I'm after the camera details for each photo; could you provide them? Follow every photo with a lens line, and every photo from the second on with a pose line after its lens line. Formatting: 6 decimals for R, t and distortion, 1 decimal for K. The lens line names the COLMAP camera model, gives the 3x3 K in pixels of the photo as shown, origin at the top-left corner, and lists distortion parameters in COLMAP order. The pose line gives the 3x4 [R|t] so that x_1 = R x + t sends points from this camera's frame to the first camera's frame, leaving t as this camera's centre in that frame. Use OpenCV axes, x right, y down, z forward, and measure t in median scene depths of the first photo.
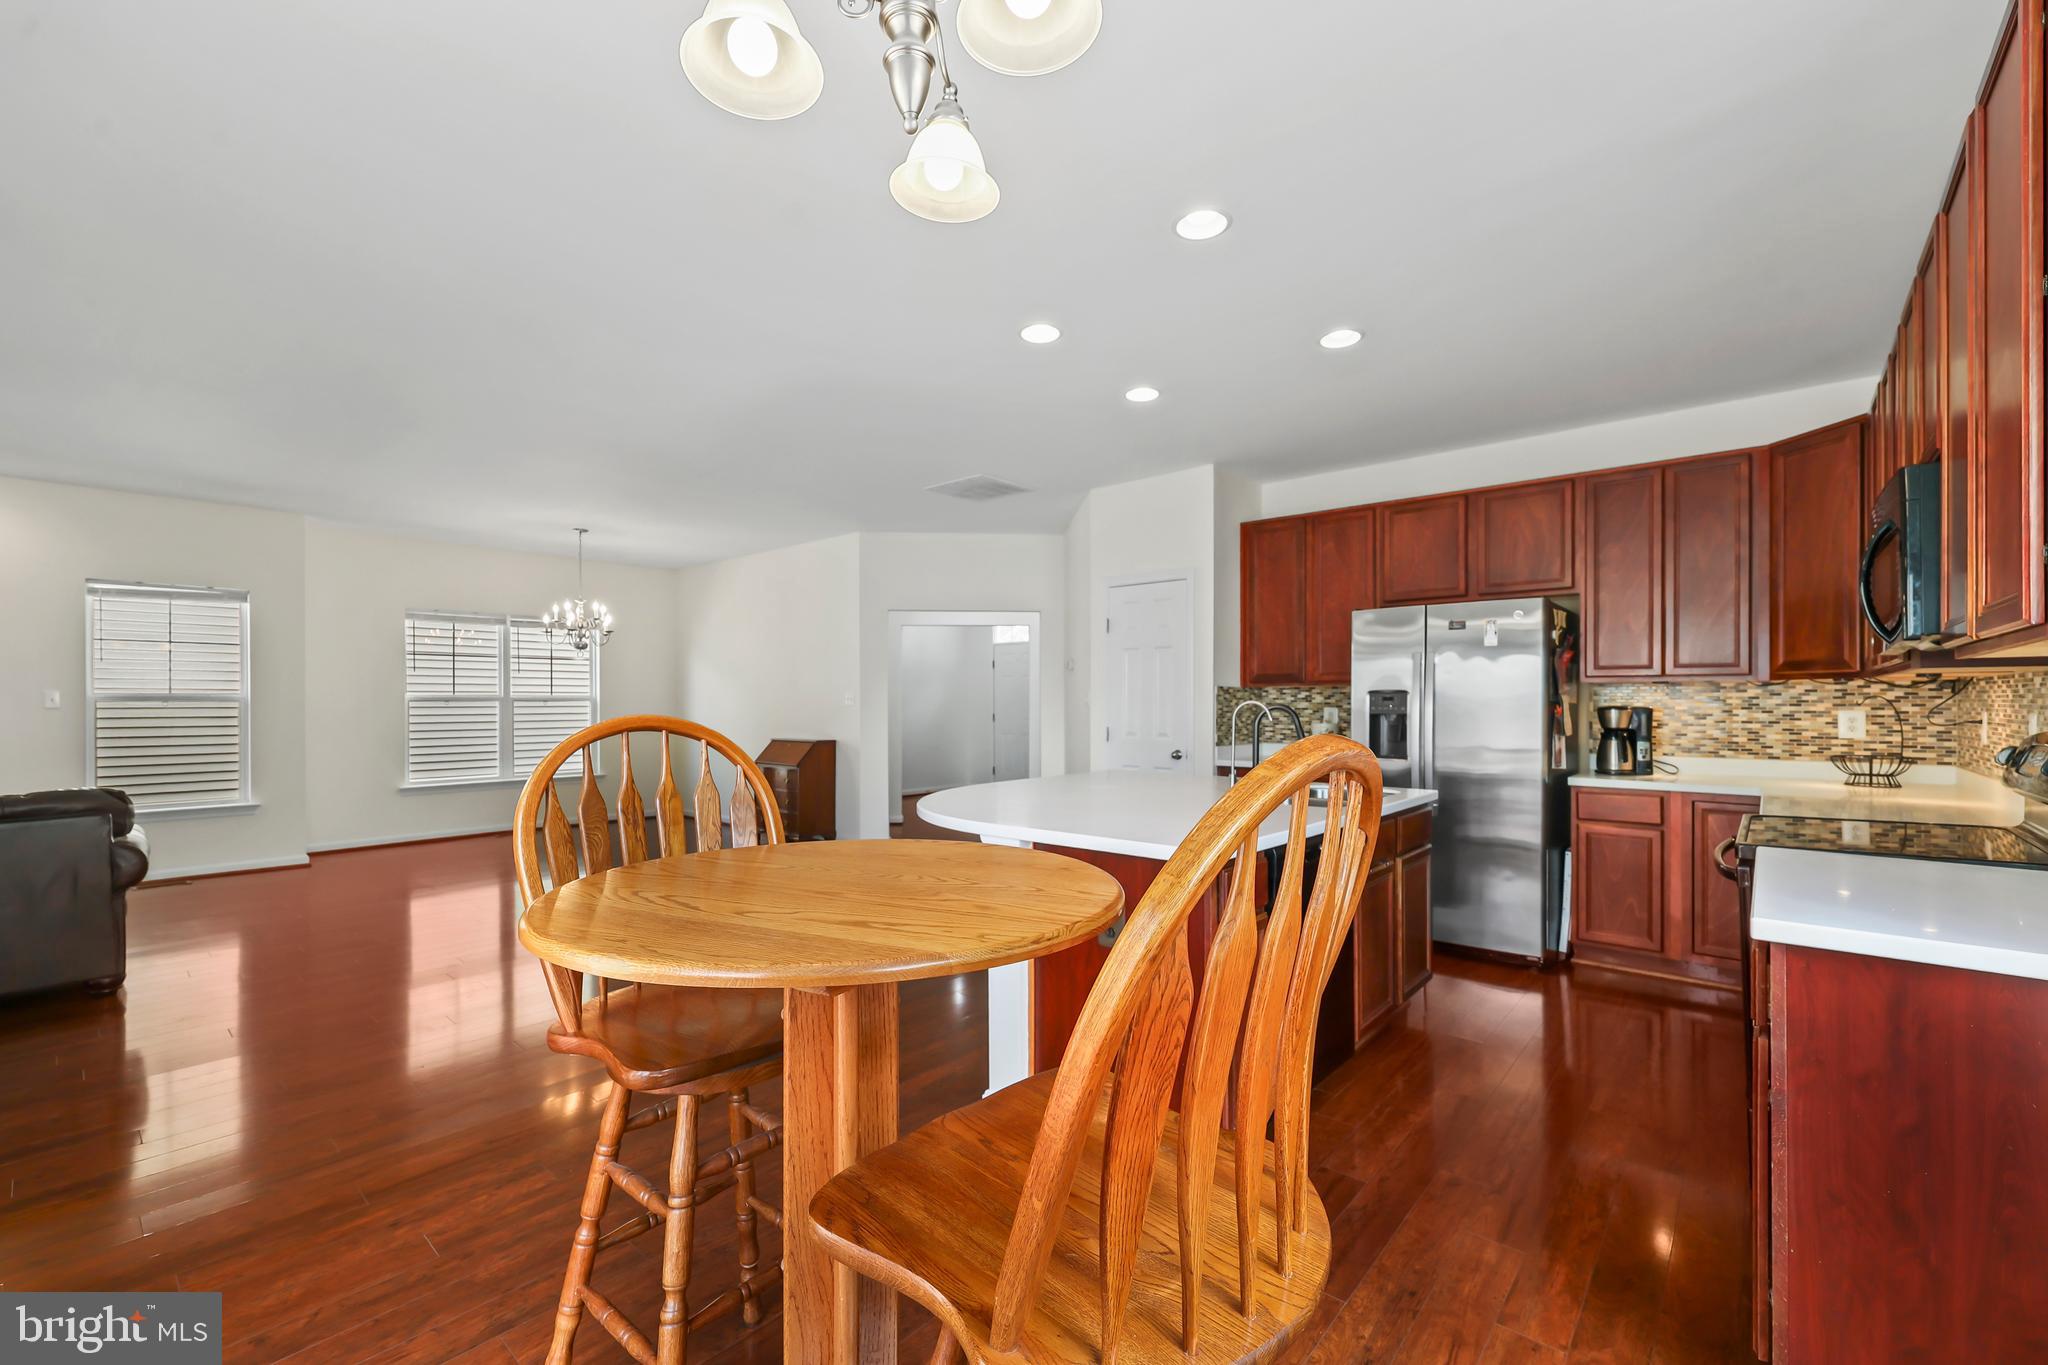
lens RADIAL K [[848.4, 0, 1017.0], [0, 848.4, 701.1], [0, 0, 1]] dist [-0.002387, -0.000111]
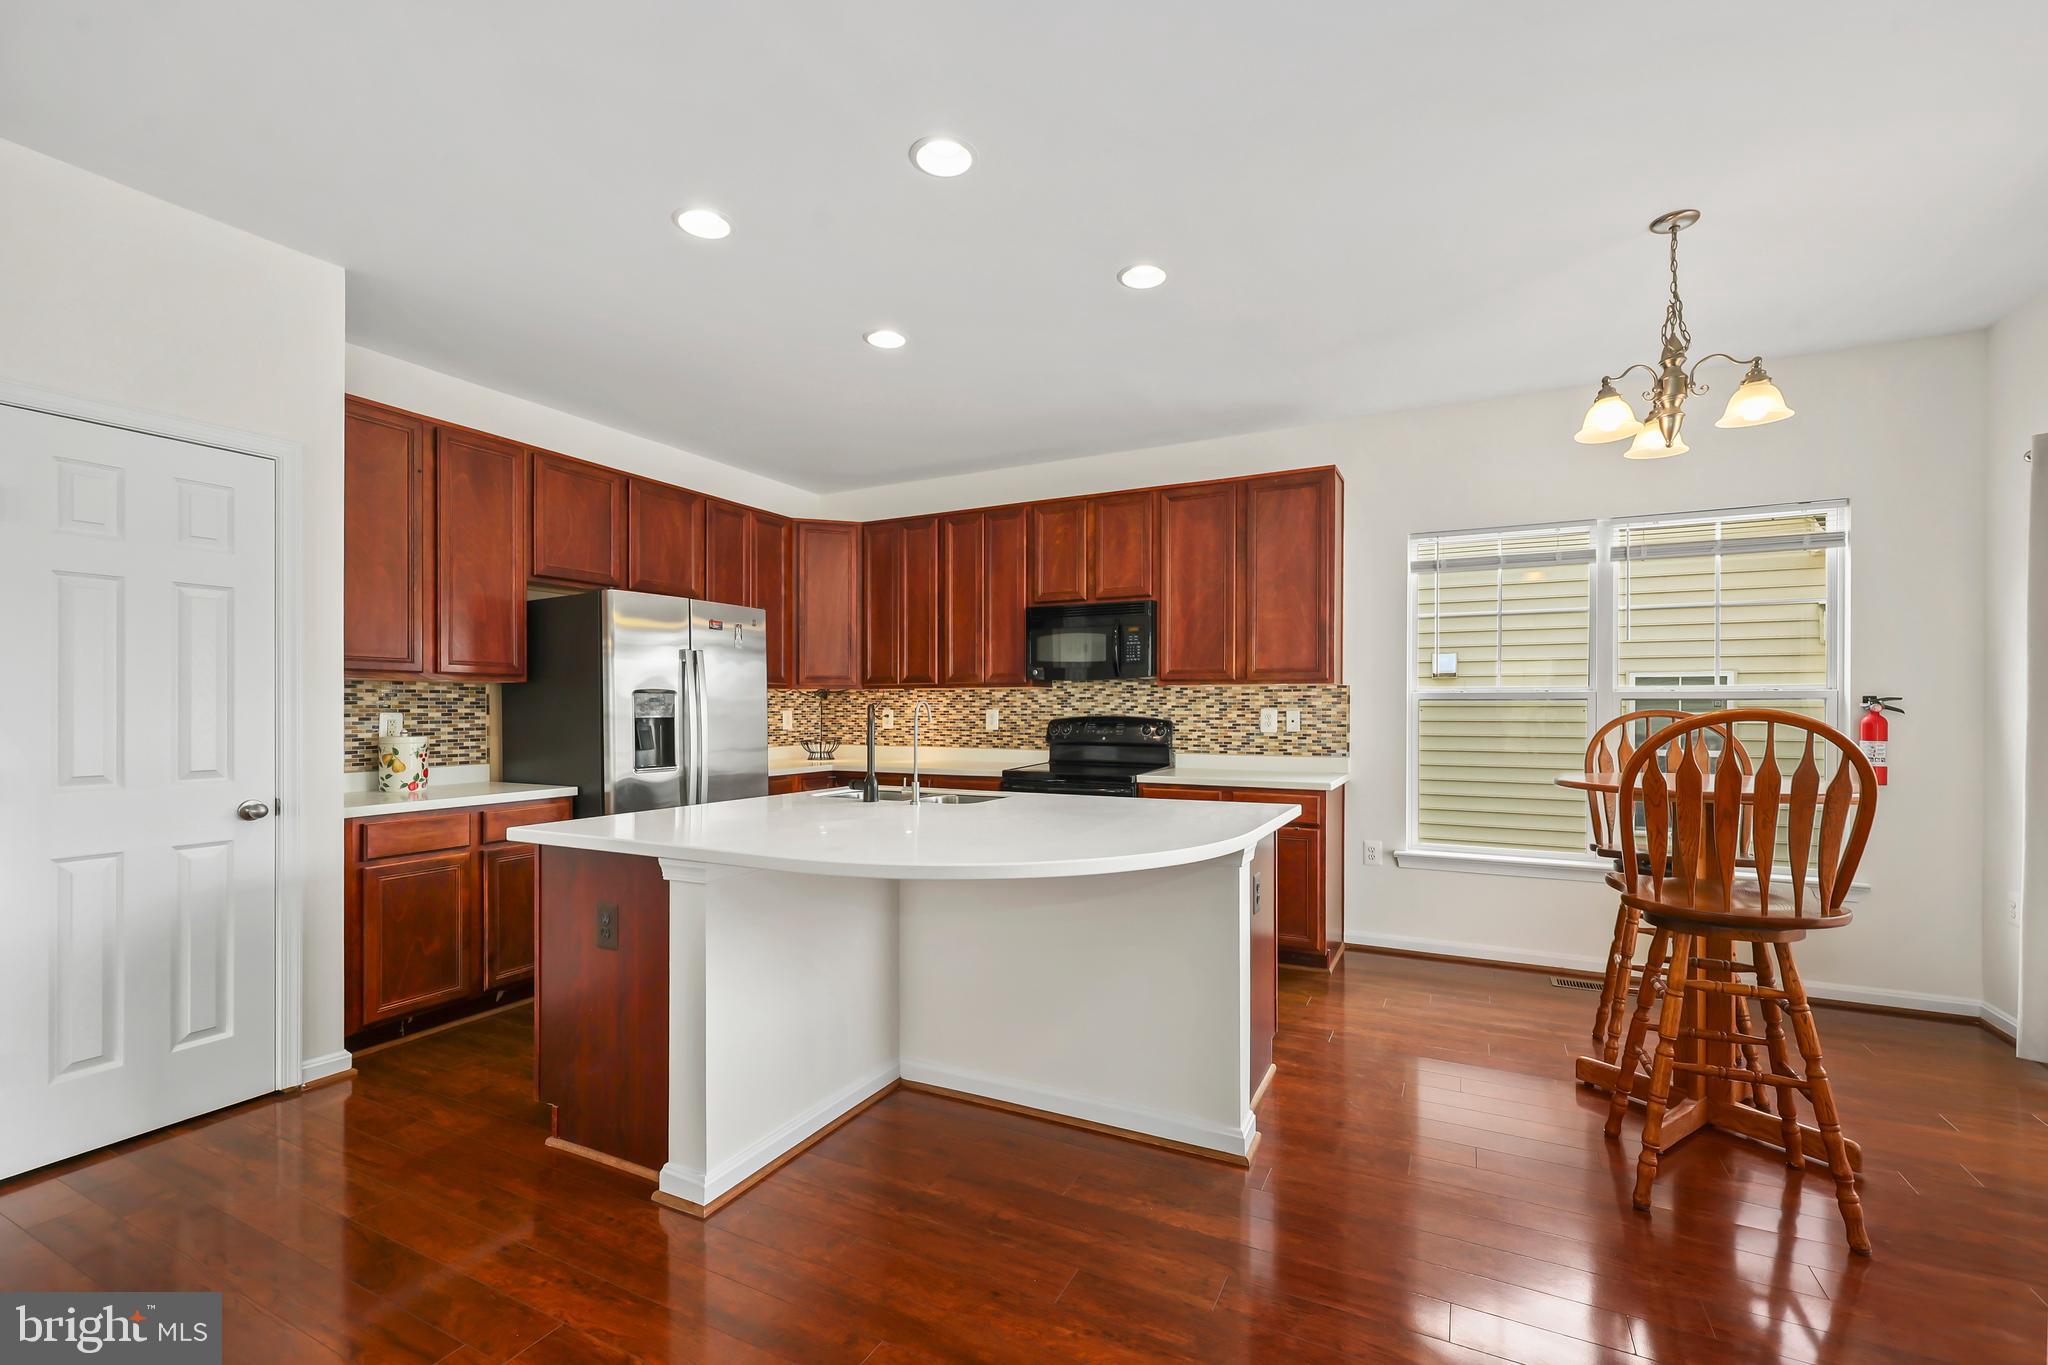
lens RADIAL K [[848.4, 0, 1017.0], [0, 848.4, 701.1], [0, 0, 1]] dist [-0.002387, -0.000111]
pose [[-0.225291, 0.004389, 0.974282, -0.507591], [-0.002237, 0.999985, -0.005022, 0.001049], [-0.974289, -0.003311, -0.225278, 0.898518]]
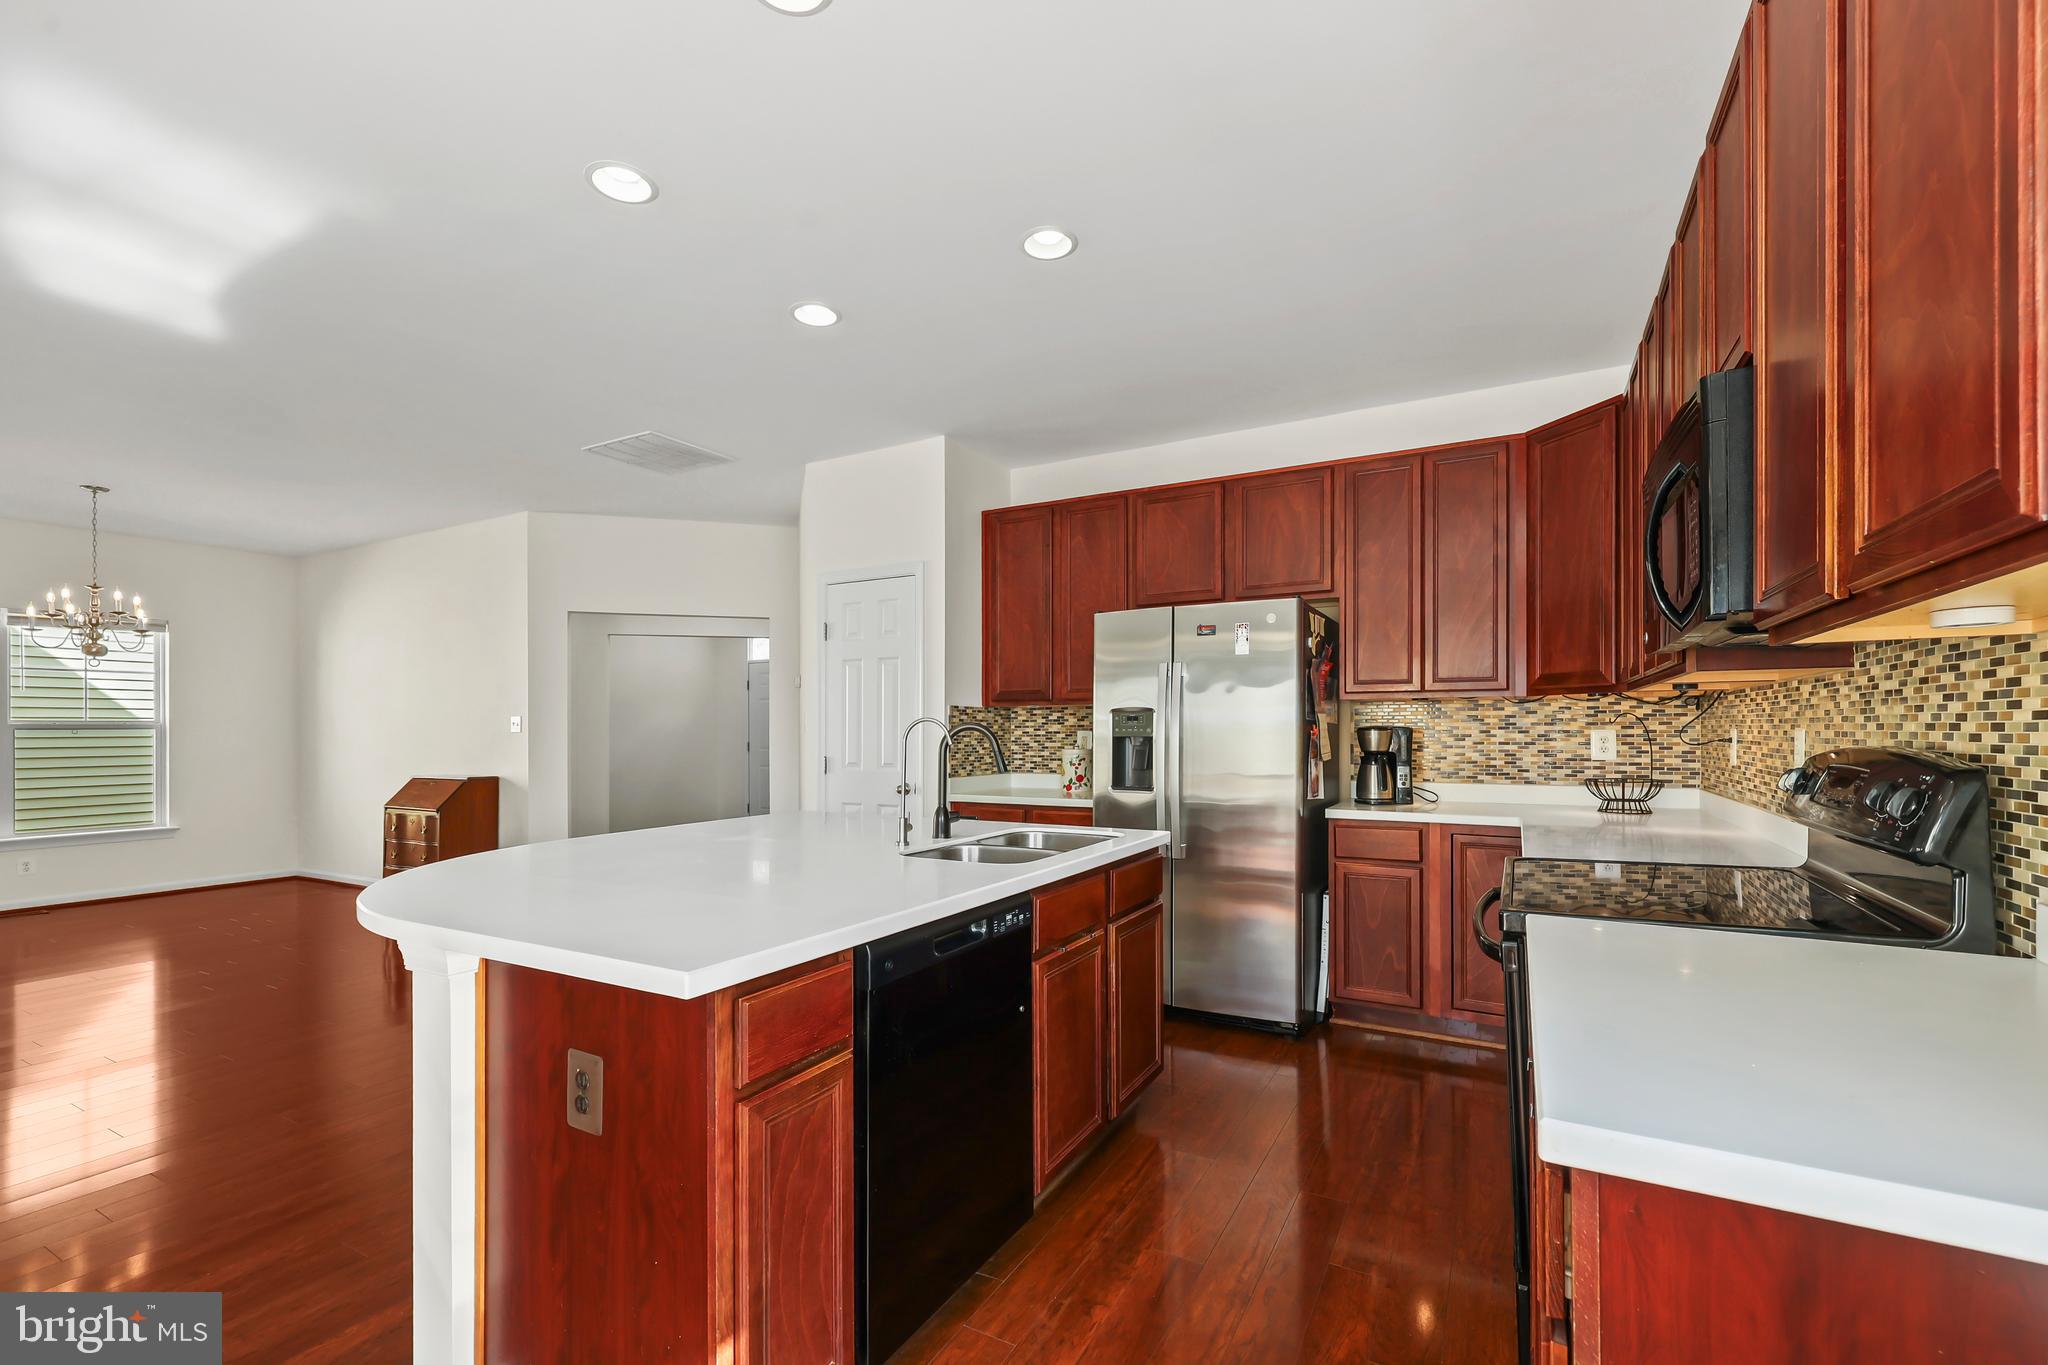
lens RADIAL K [[877.8, 0, 1028.9], [0, 877.8, 734.1], [0, 0, 1]] dist [0.001697, 0.000154]
pose [[0.975719, -0.004793, 0.218974, 0.161346], [0.003827, 0.999981, 0.004835, 0.008431], [-0.218993, -0.003880, 0.975719, 0.196198]]
